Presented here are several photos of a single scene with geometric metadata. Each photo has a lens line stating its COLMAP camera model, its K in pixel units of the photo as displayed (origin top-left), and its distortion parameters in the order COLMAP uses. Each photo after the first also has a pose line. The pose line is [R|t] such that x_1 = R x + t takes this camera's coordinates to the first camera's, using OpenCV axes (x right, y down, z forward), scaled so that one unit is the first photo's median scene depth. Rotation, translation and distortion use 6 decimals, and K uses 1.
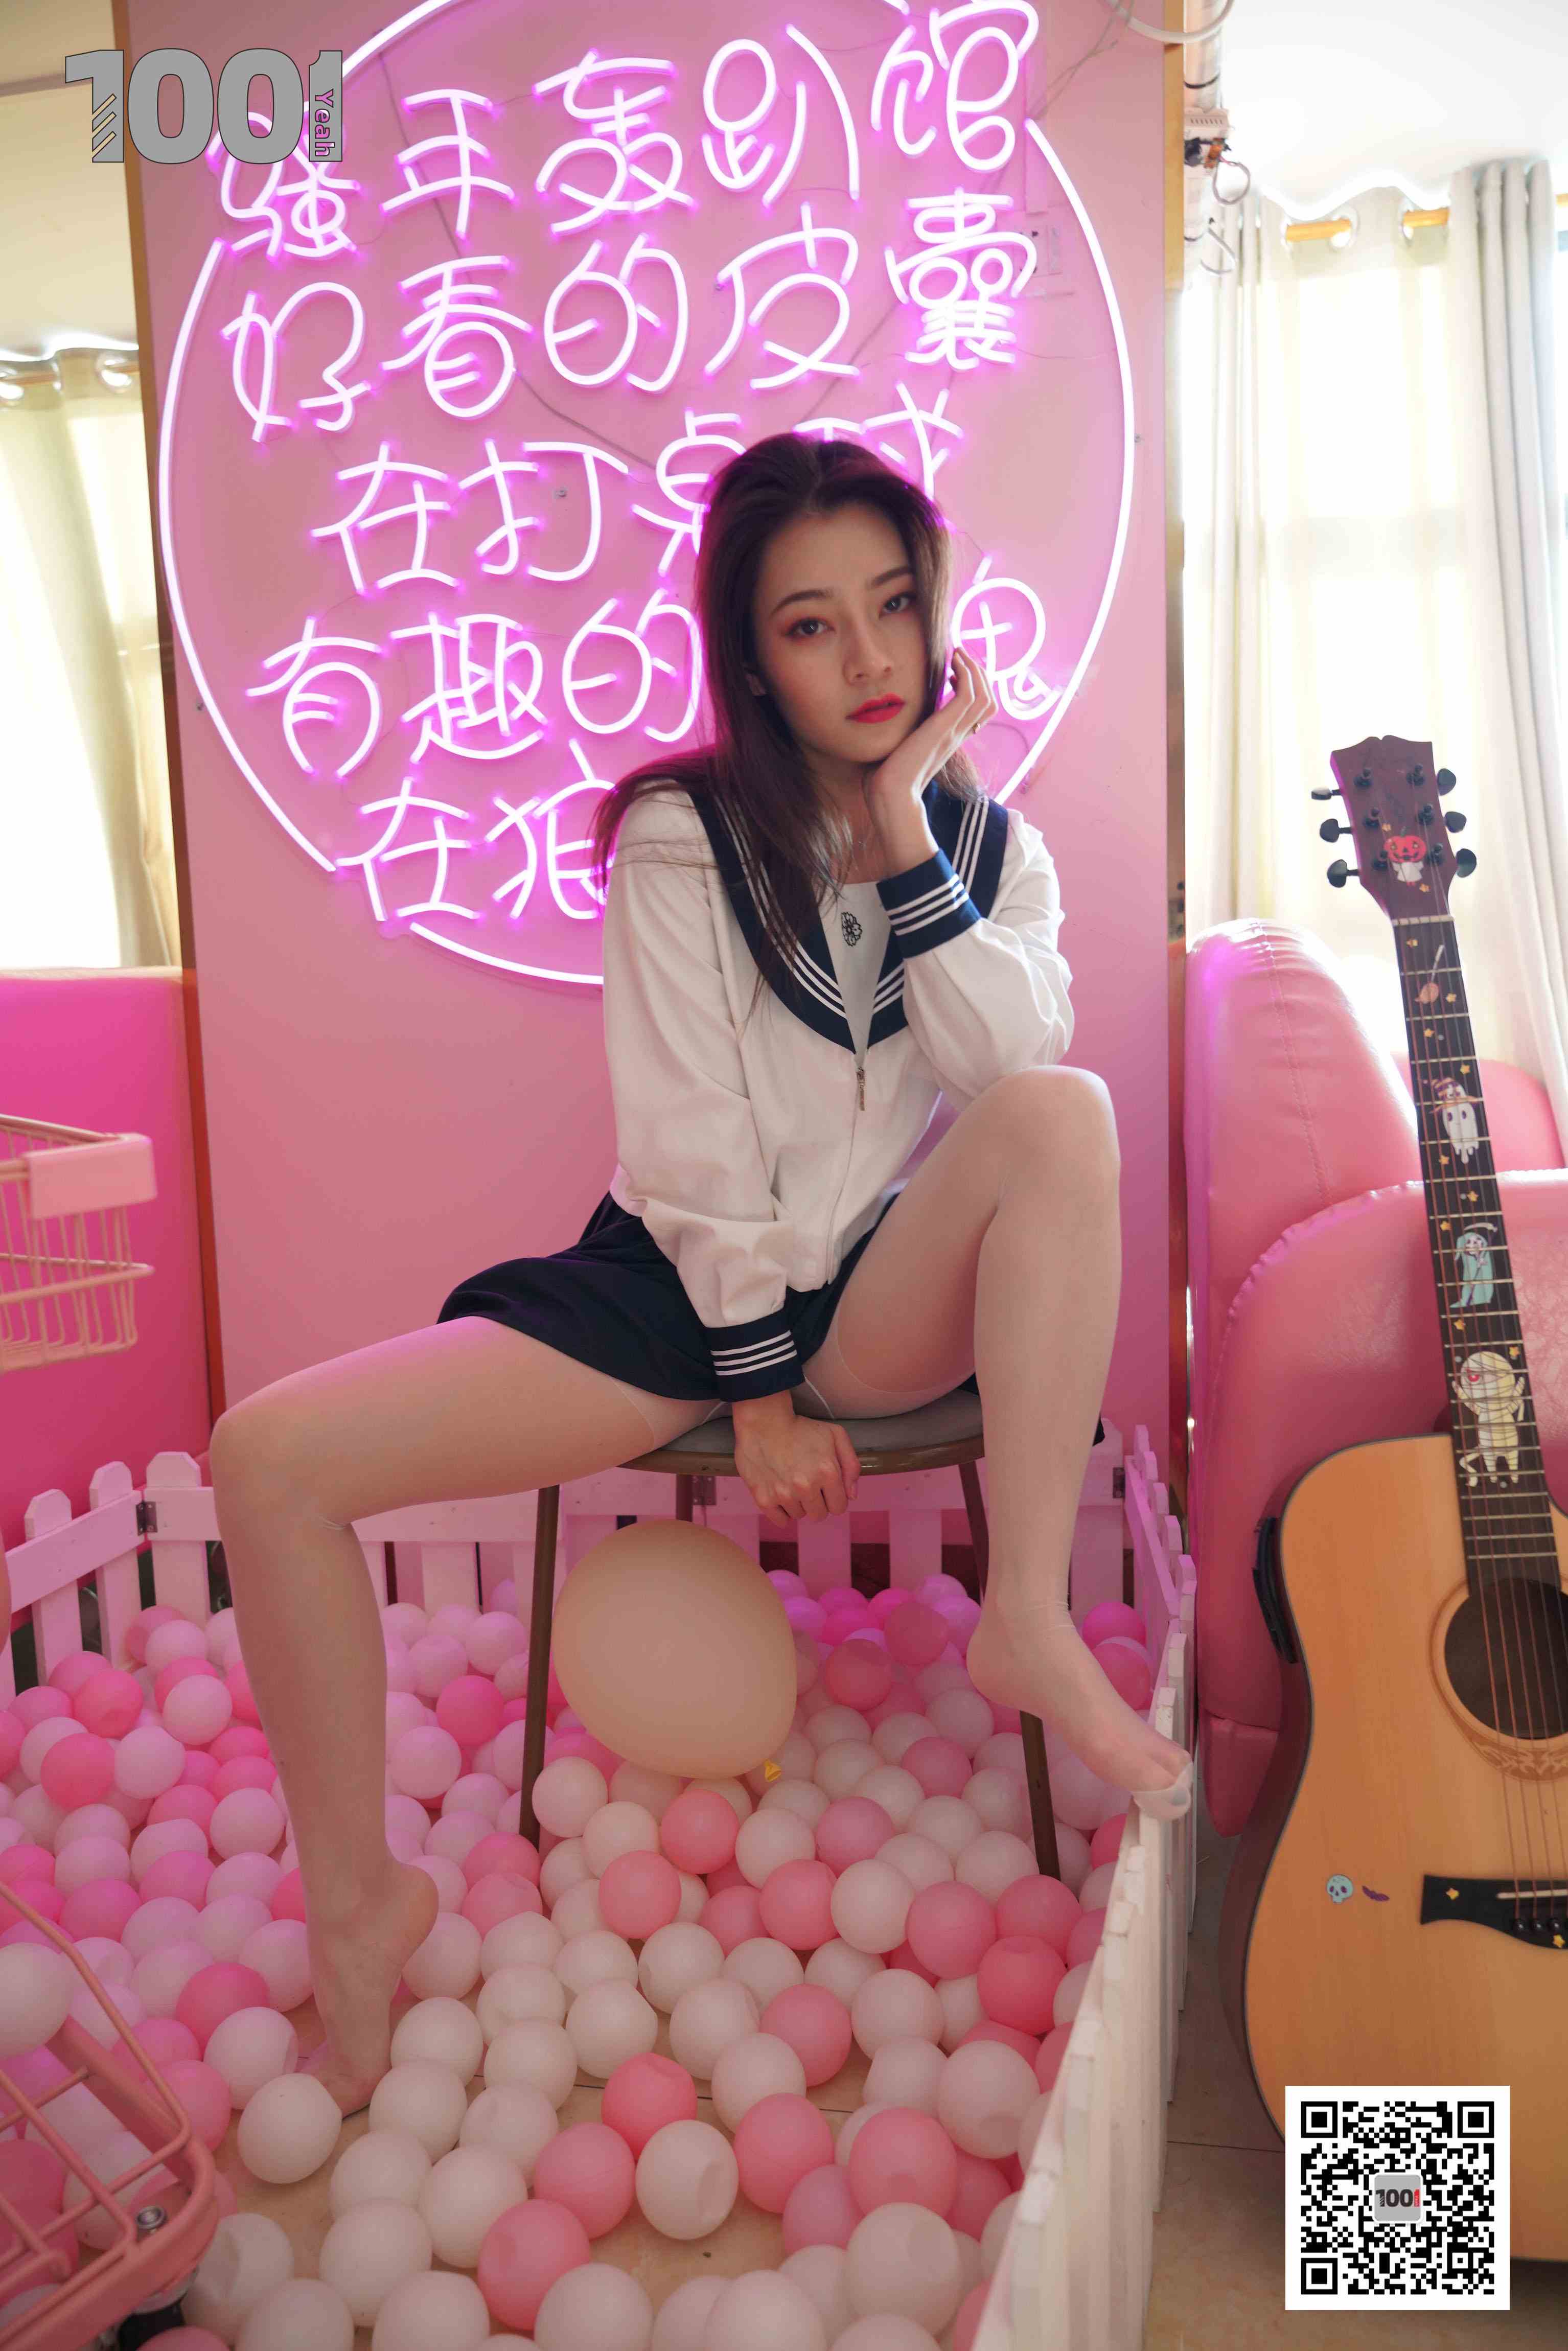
lens RADIAL K [[1595.7, 0, 766.9], [0, 1595.7, 1189.6], [0, 0, 1]] dist [-0.031977, 0.025517]
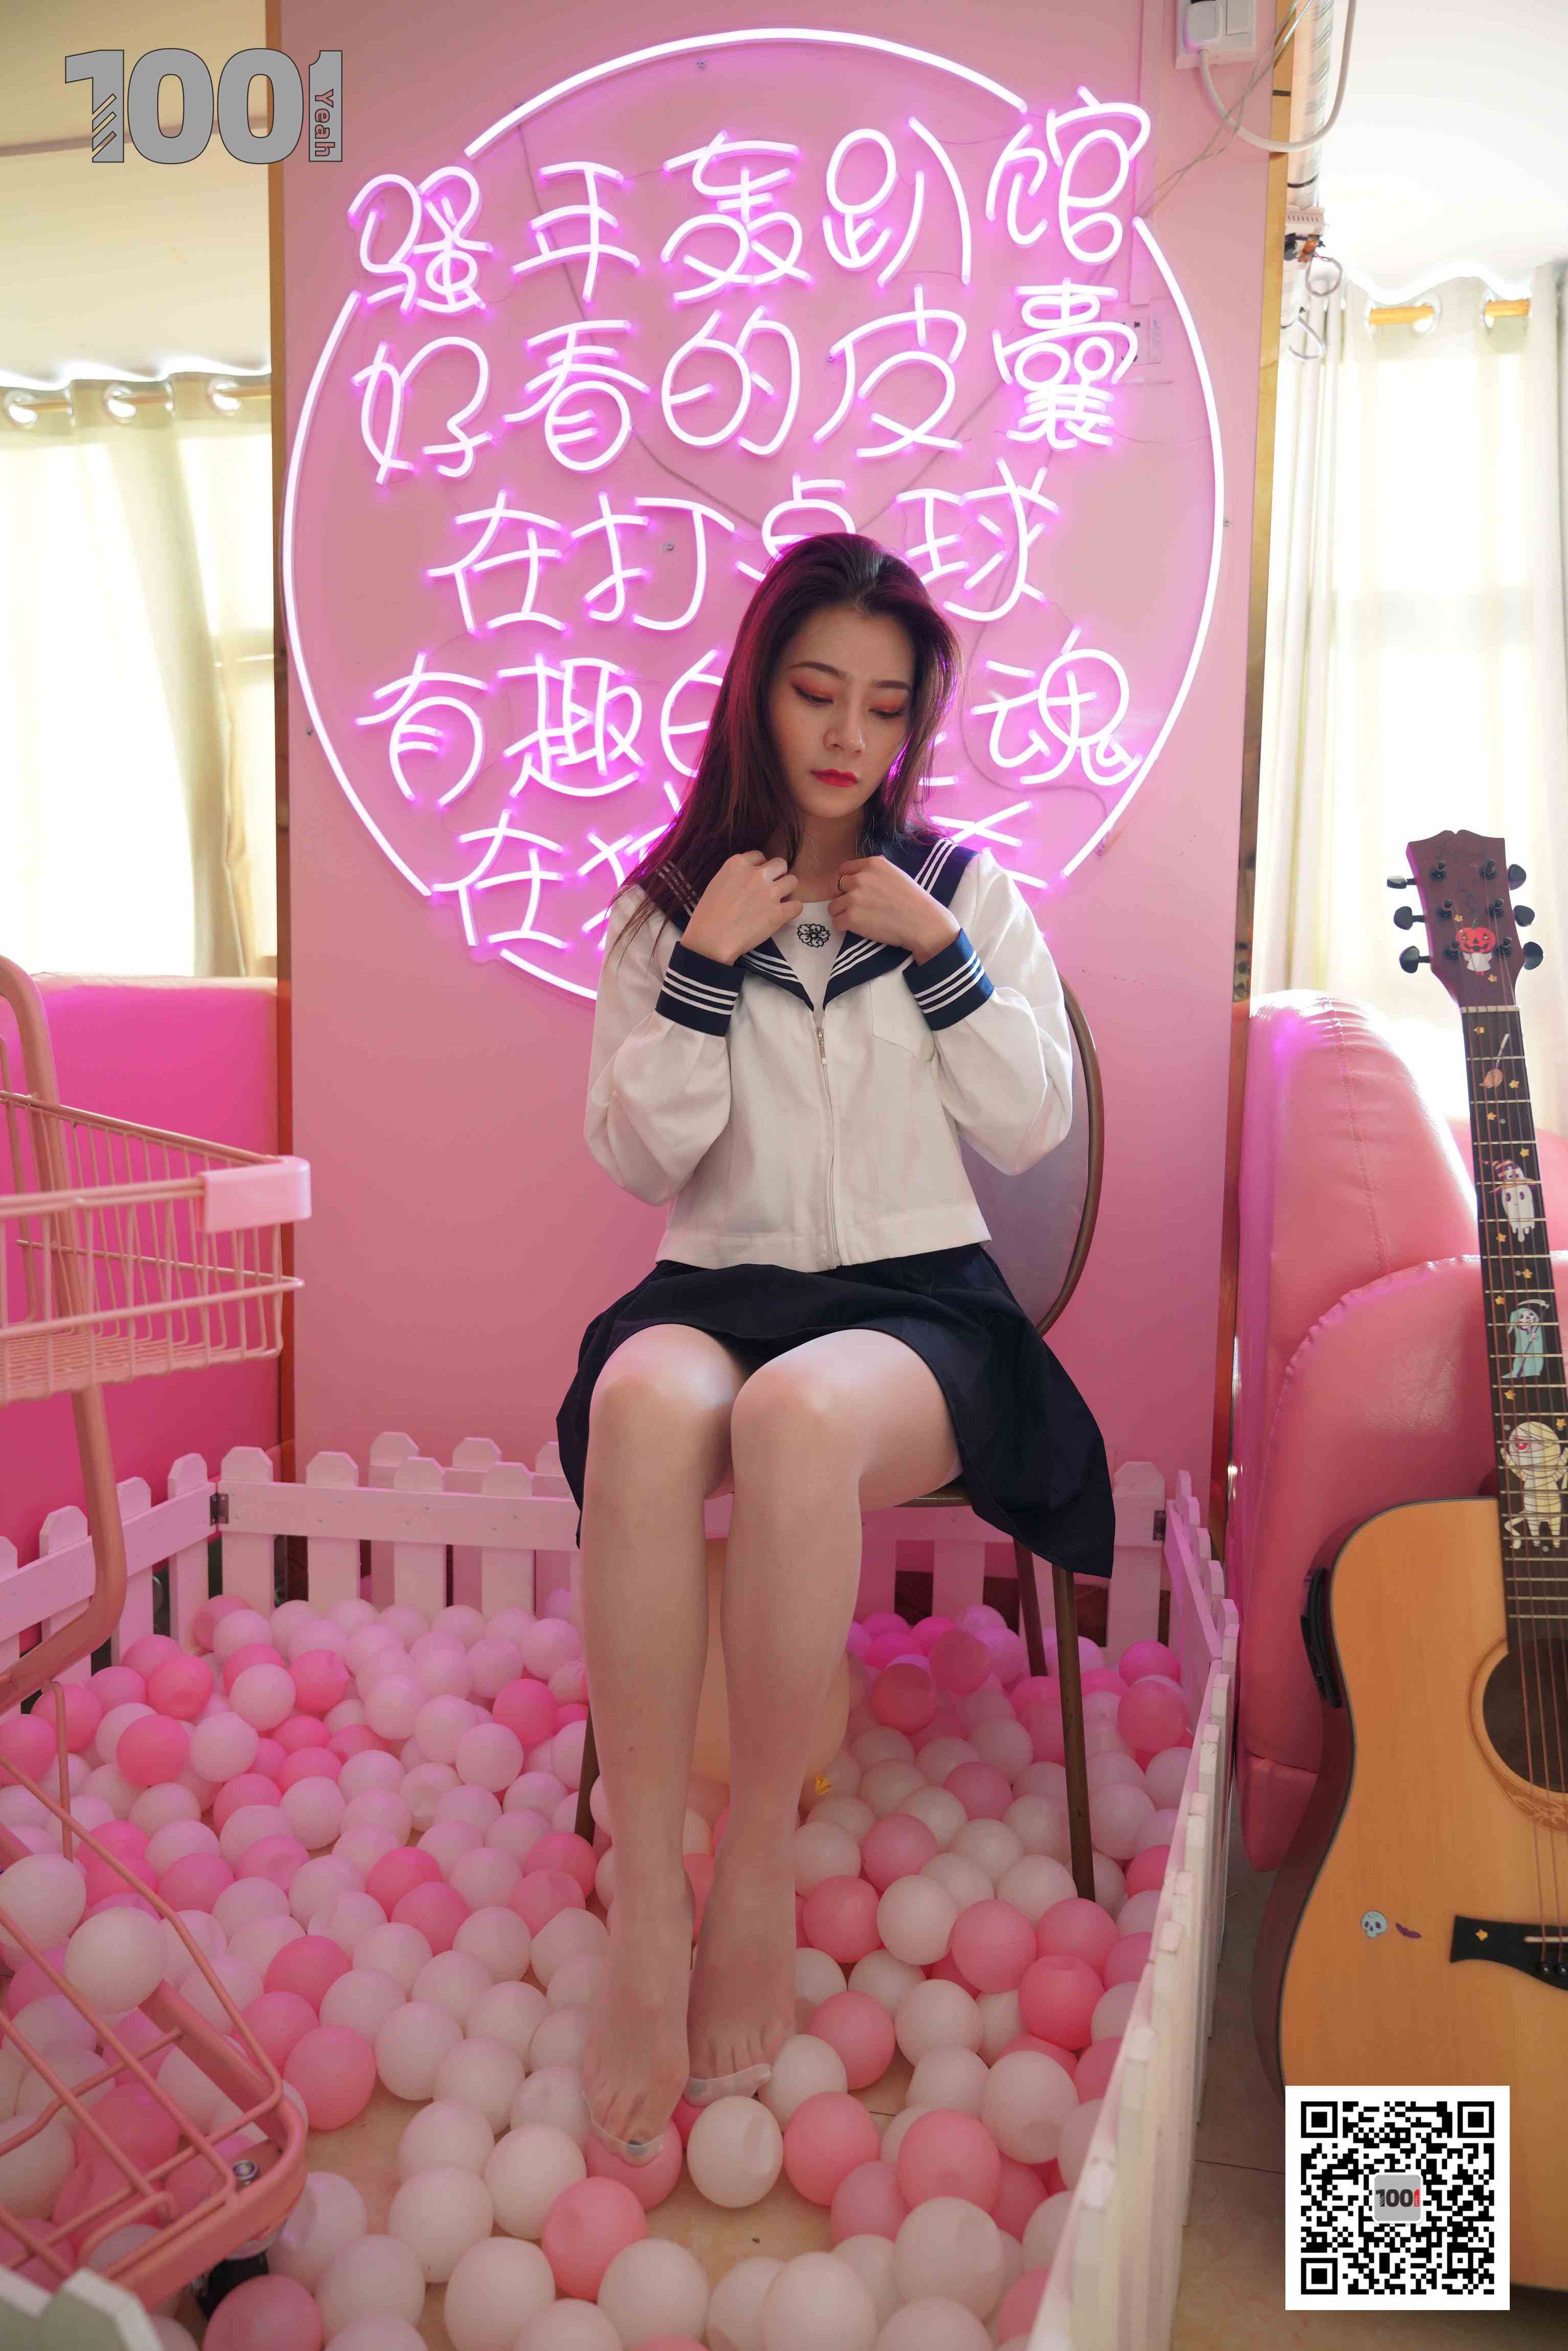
lens RADIAL K [[1595.7, 0, 773.4], [0, 1595.7, 1180.8], [0, 0, 1]] dist [-0.031977, 0.025517]
pose [[0.998605, 0.050859, -0.014214, -0.024896], [-0.051113, 0.998528, -0.018131, -0.007103], [0.013271, 0.018832, 0.999735, -0.035658]]
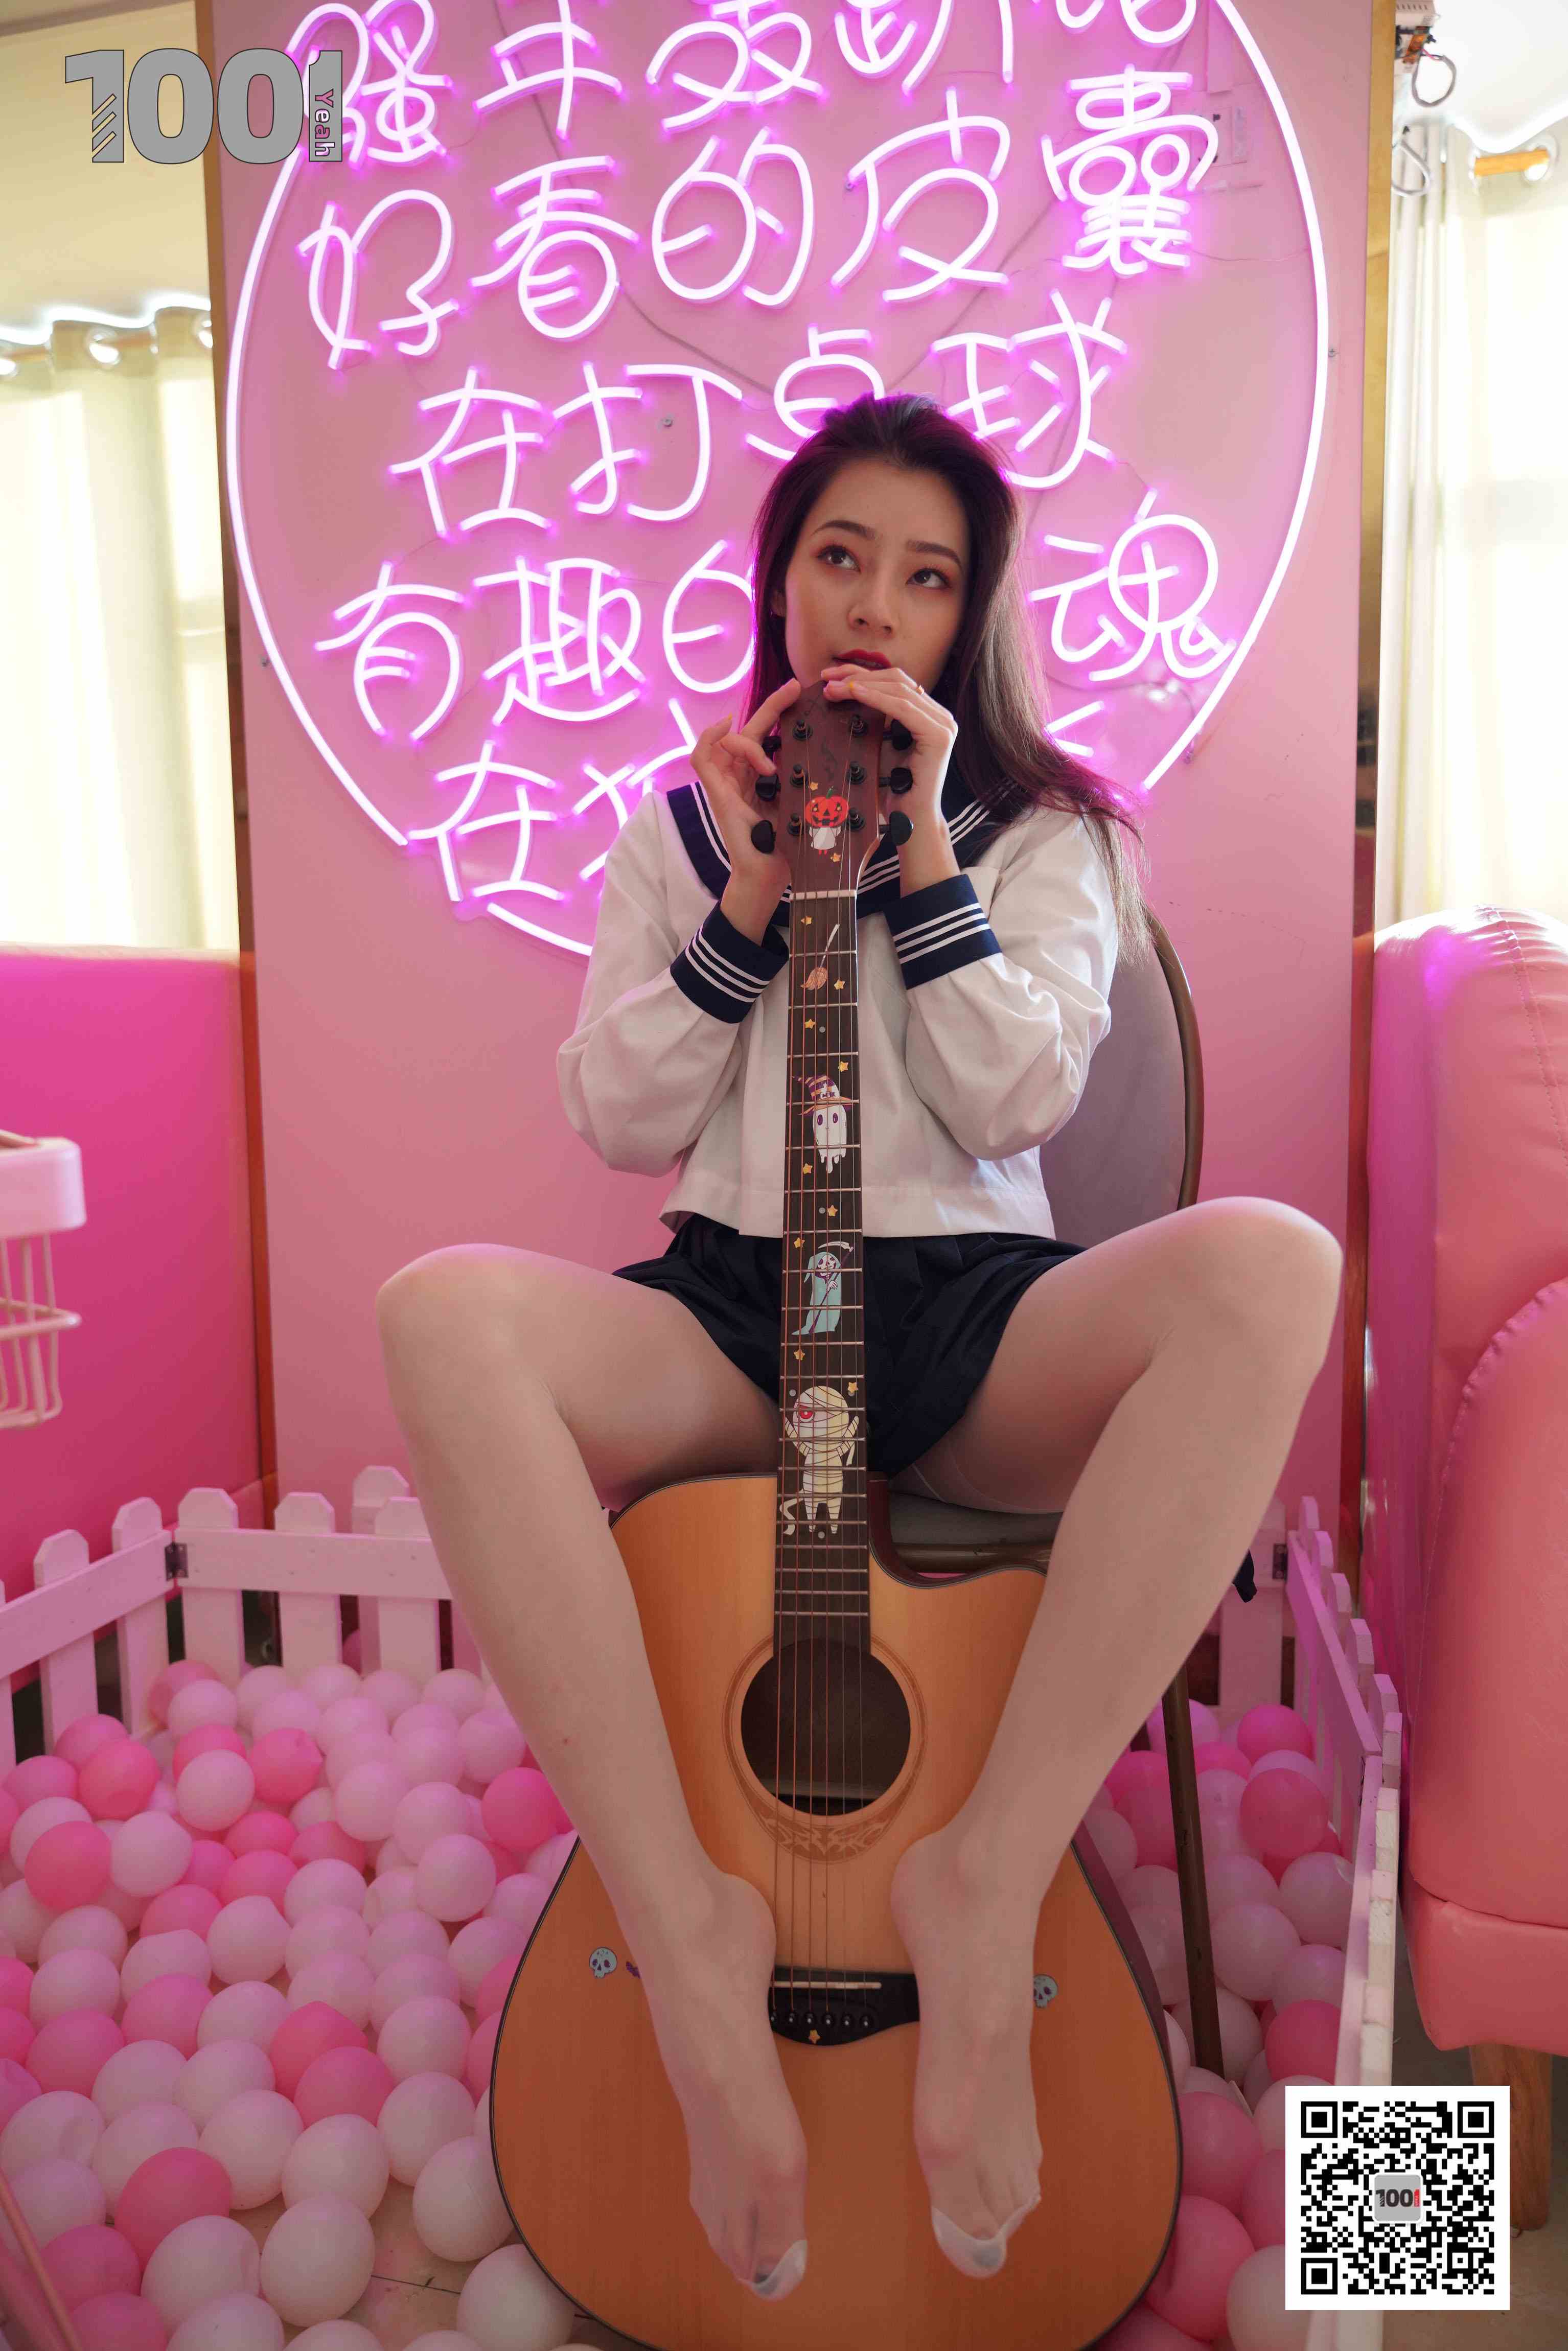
lens RADIAL K [[1595.7, 0, 784.7], [0, 1595.7, 1177.1], [0, 0, 1]] dist [-0.031977, 0.025517]
pose [[0.998211, 0.024114, -0.054709, -0.004752], [-0.024805, 0.999620, -0.011986, -0.007363], [0.054399, 0.013322, 0.998430, 0.121756]]
